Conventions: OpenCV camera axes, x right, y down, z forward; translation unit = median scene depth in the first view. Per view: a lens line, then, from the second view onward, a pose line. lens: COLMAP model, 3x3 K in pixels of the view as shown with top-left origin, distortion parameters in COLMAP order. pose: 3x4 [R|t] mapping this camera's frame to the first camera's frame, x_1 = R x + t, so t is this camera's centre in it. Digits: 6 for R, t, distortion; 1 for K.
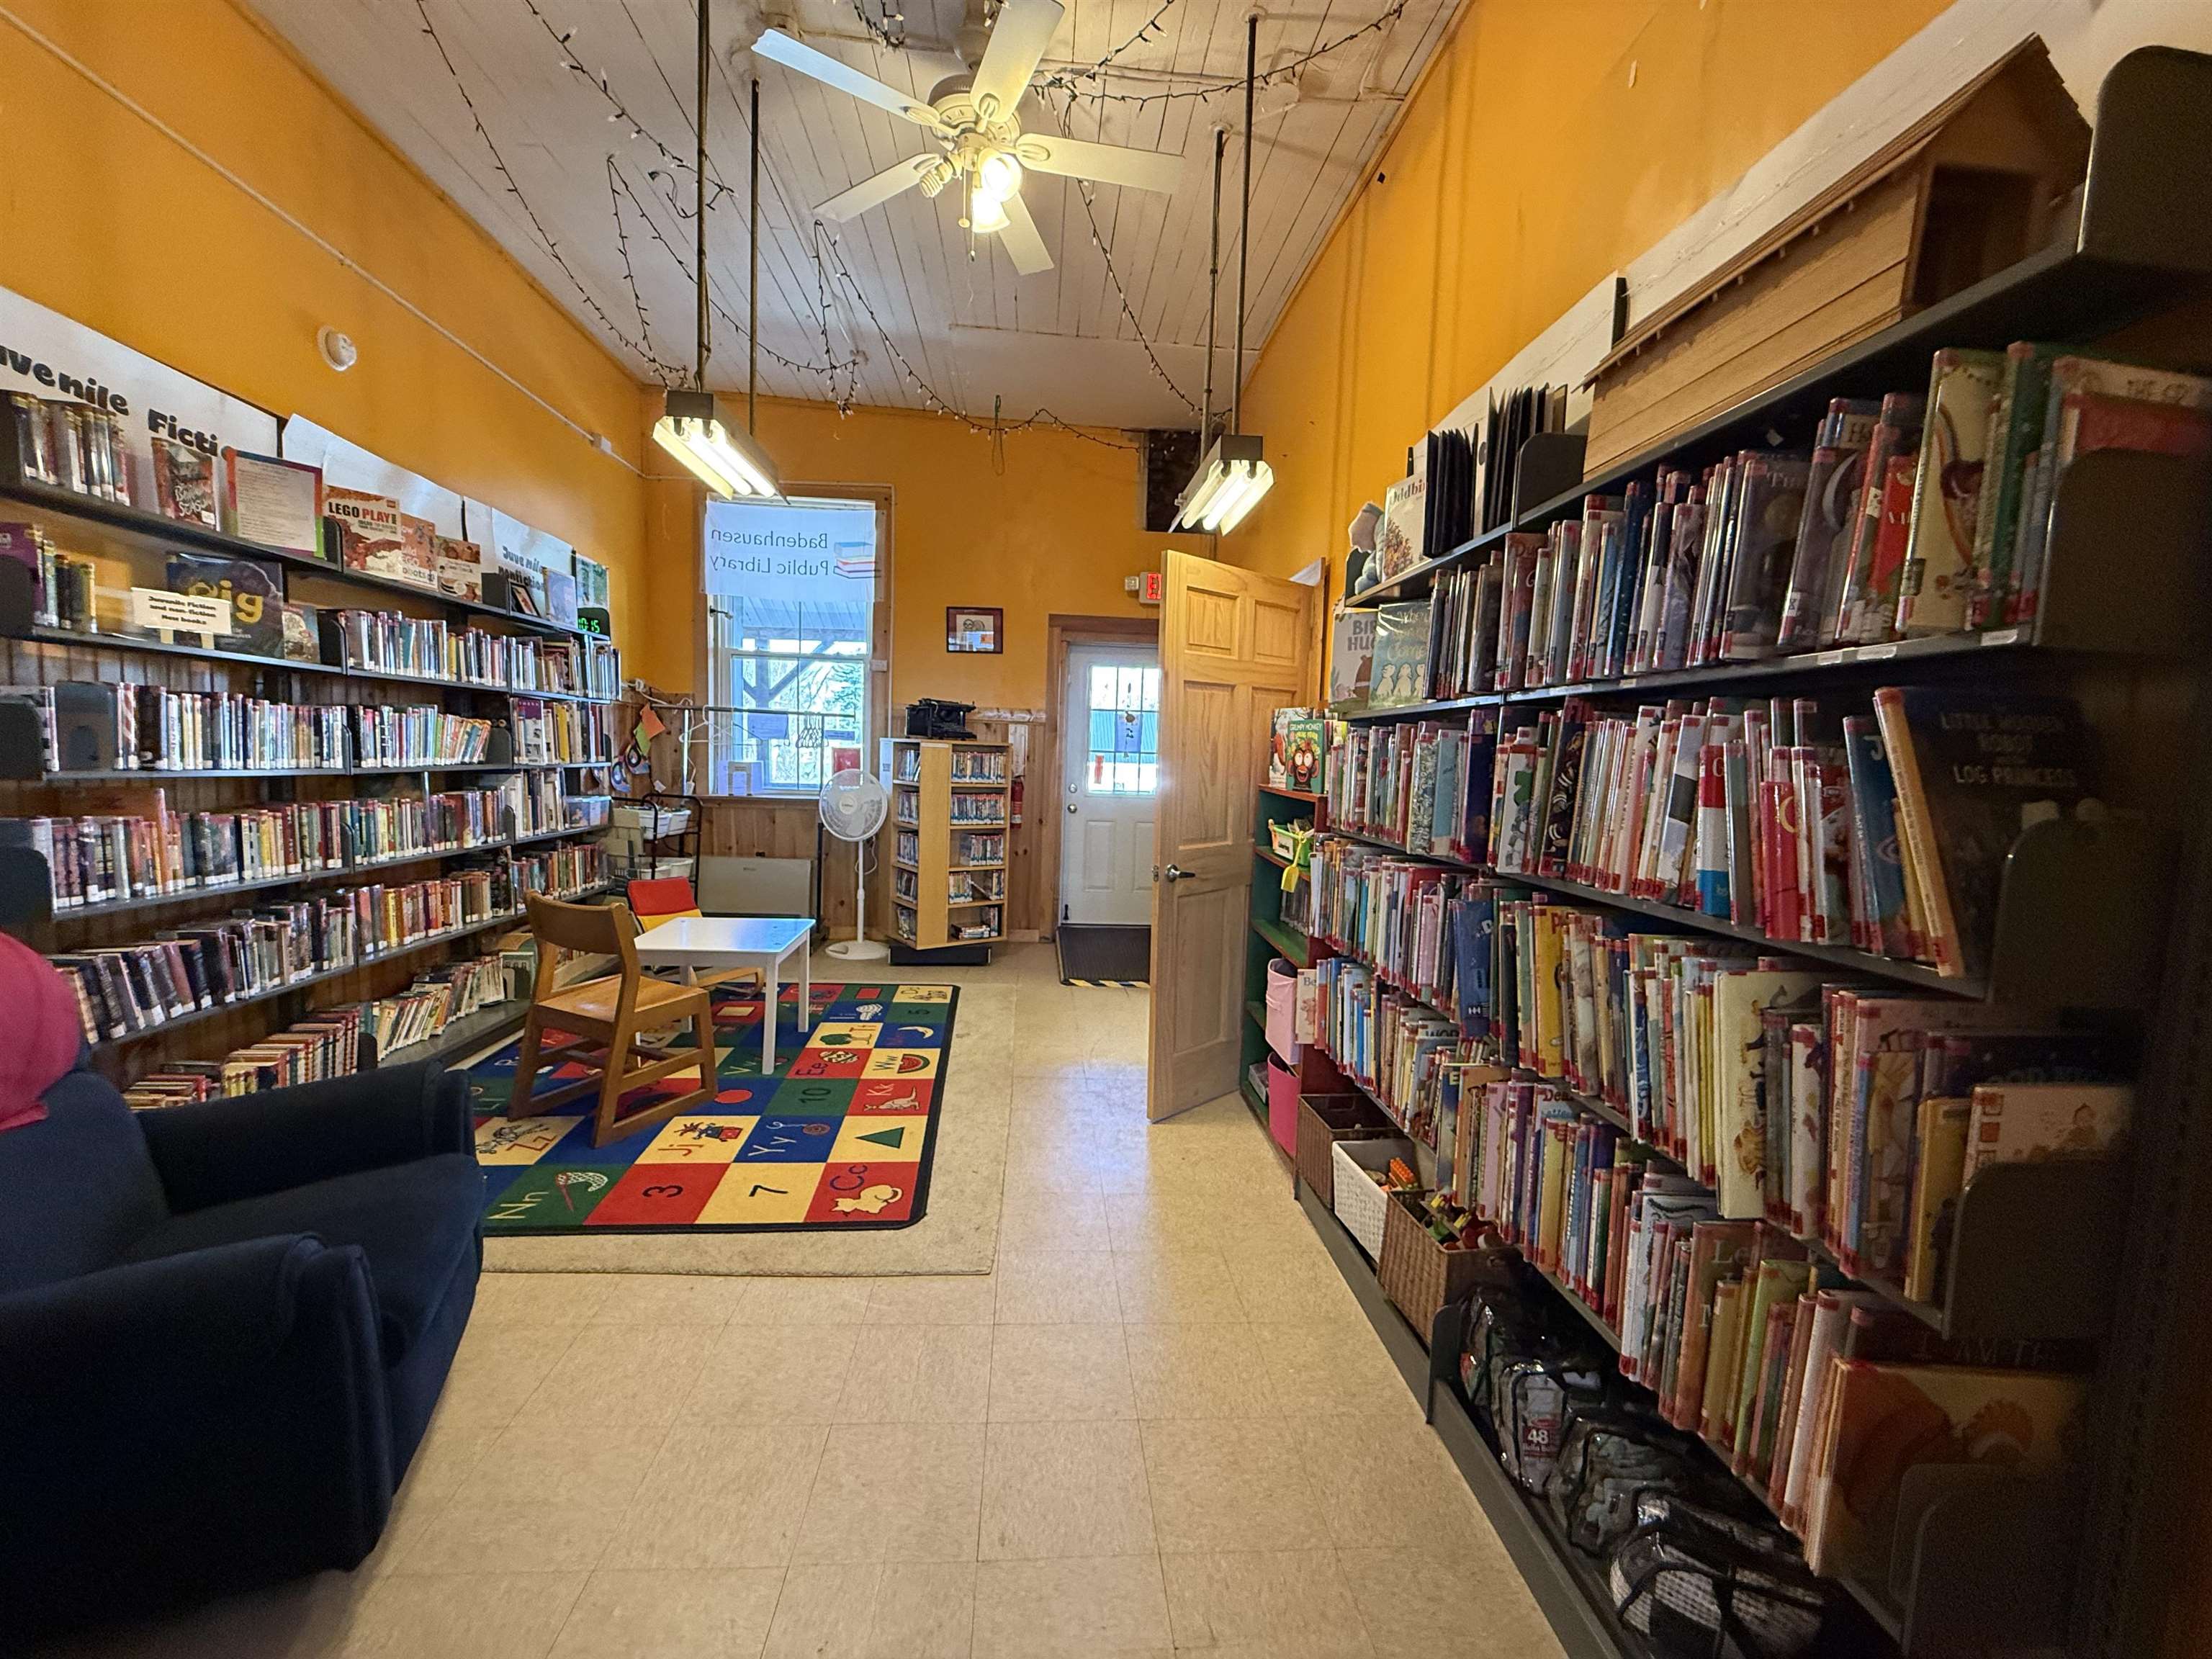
lens RADIAL K [[885.4, 0, 1099.5], [0, 885.4, 831.8], [0, 0, 1]] dist [0.002435, 0.000011]
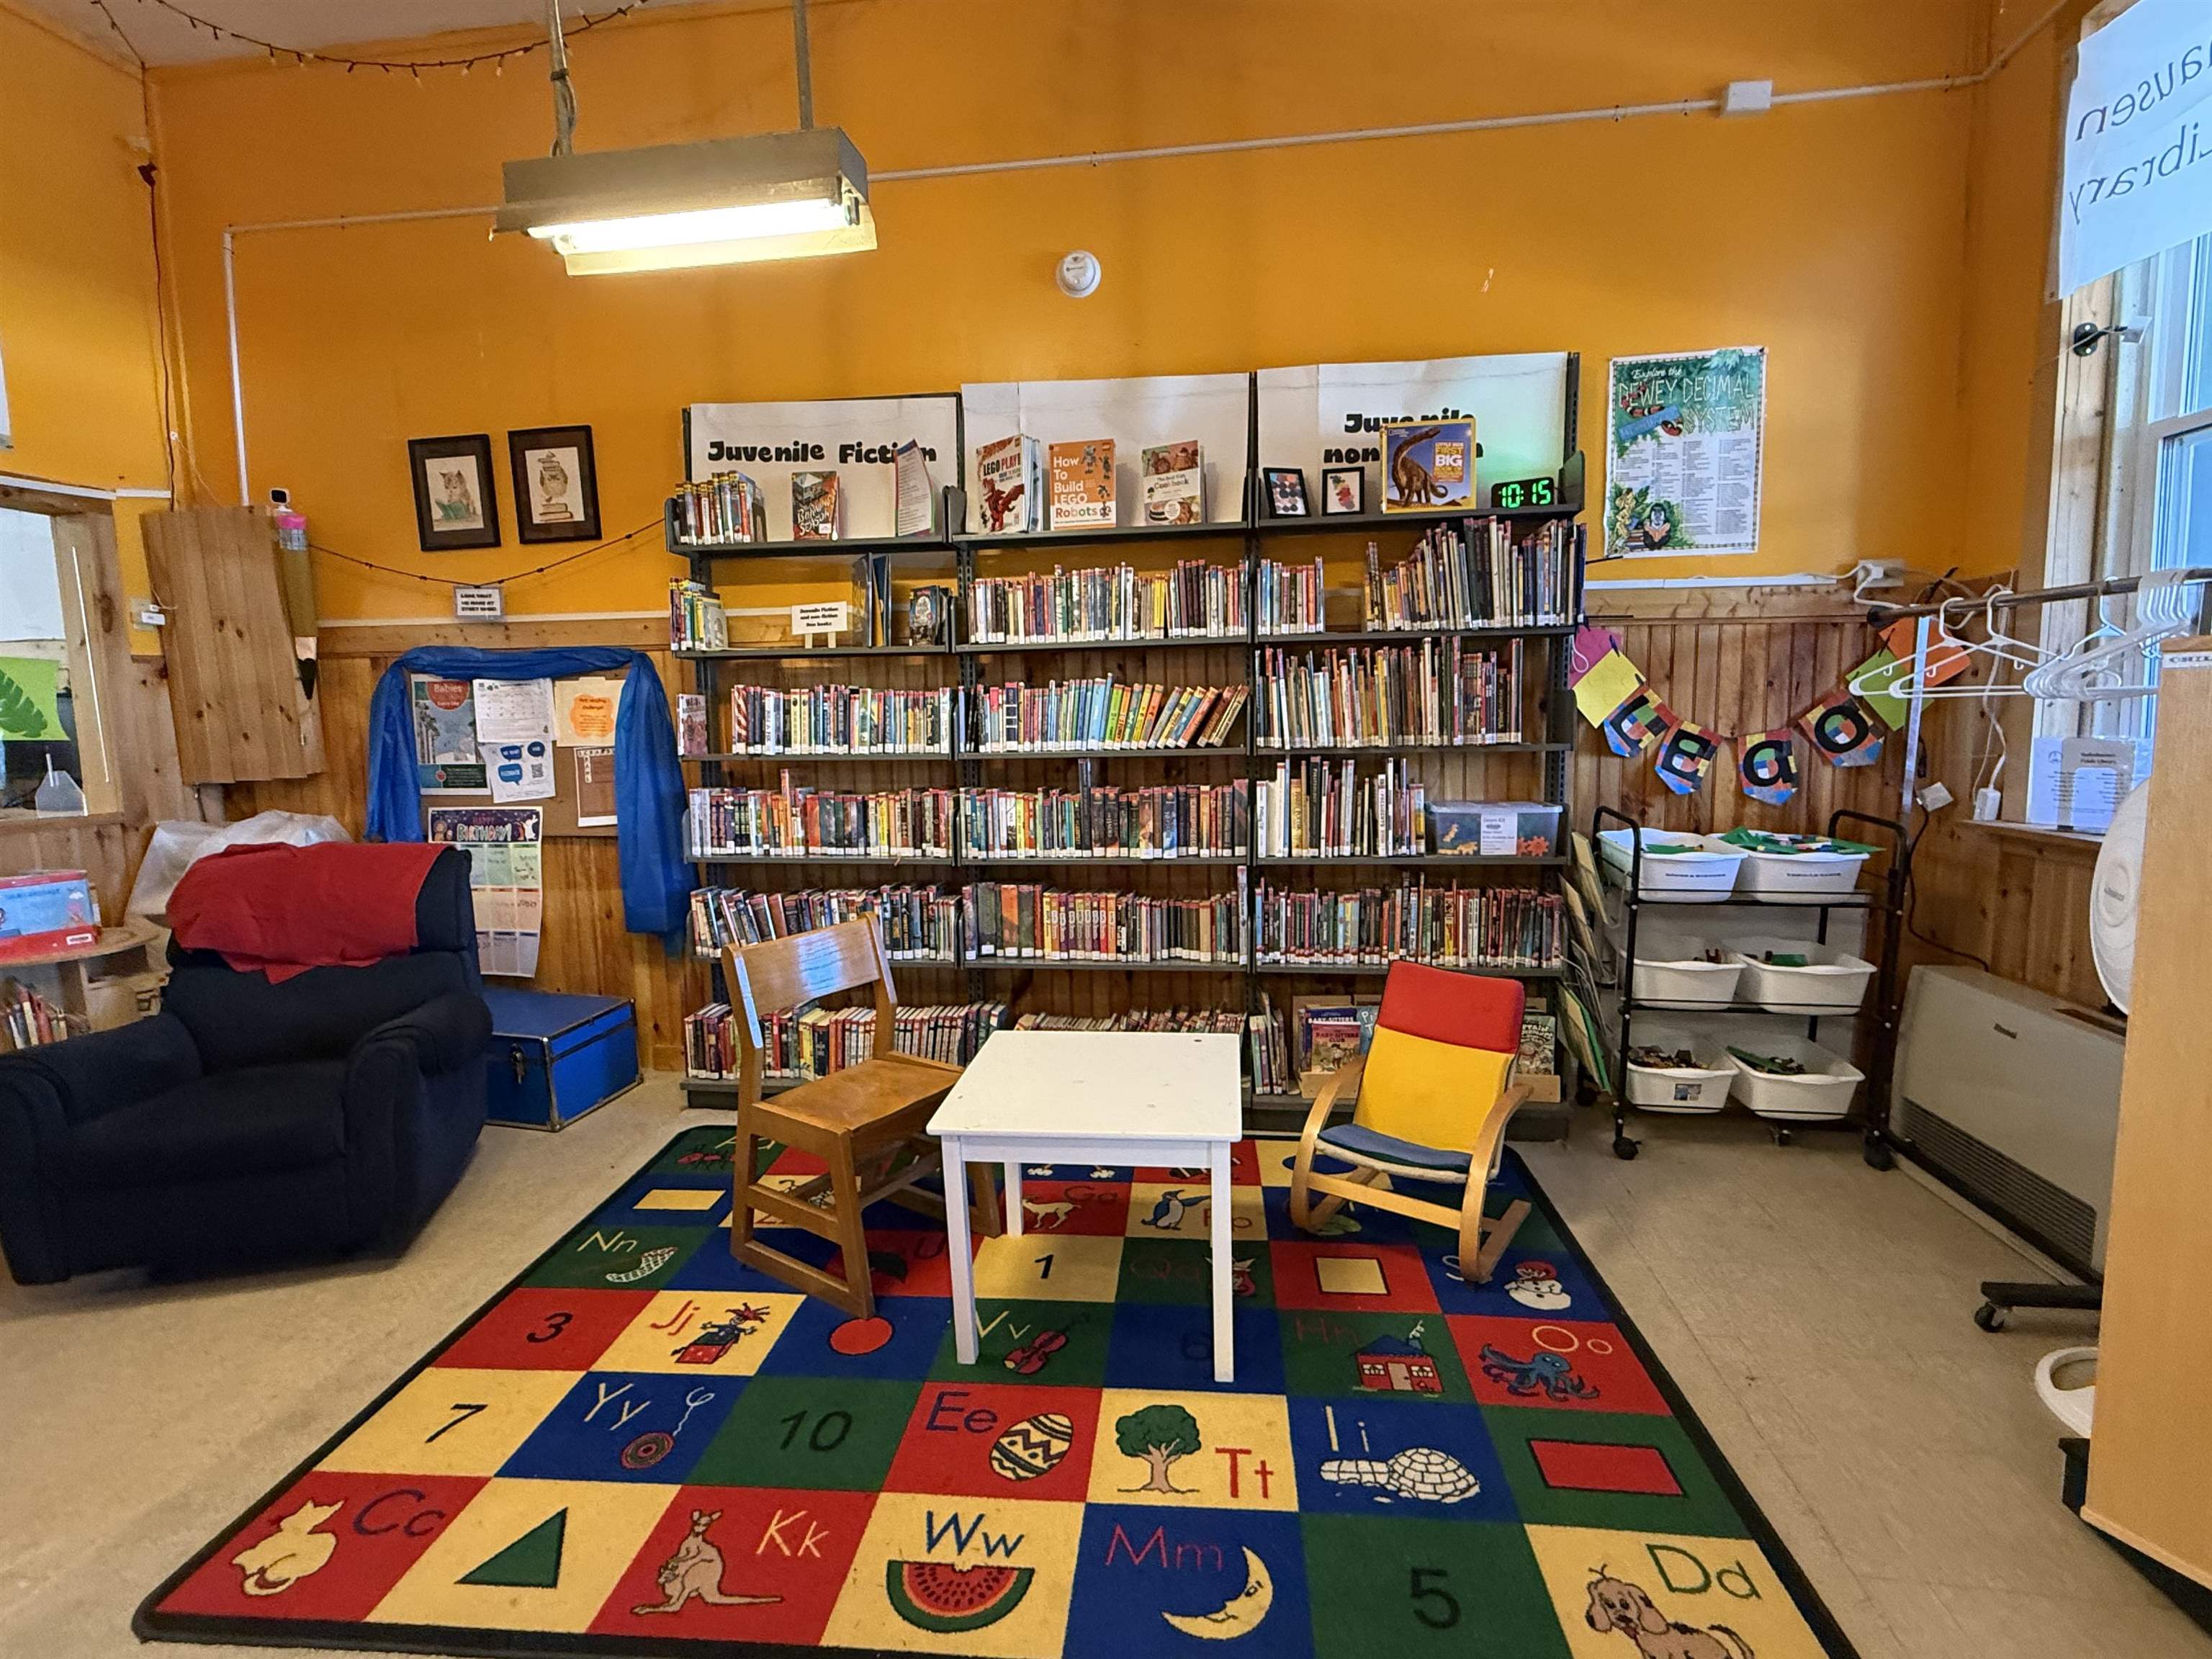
lens RADIAL K [[1034.3, 0, 1050.1], [0, 1034.3, 827.3], [0, 0, 1]] dist [0.002798, 0.000140]
pose [[-0.212722, 0.082621, -0.973614, 0.189058], [-0.070126, 0.992558, 0.099550, -0.104297], [0.974593, 0.089453, -0.205345, 1.261465]]
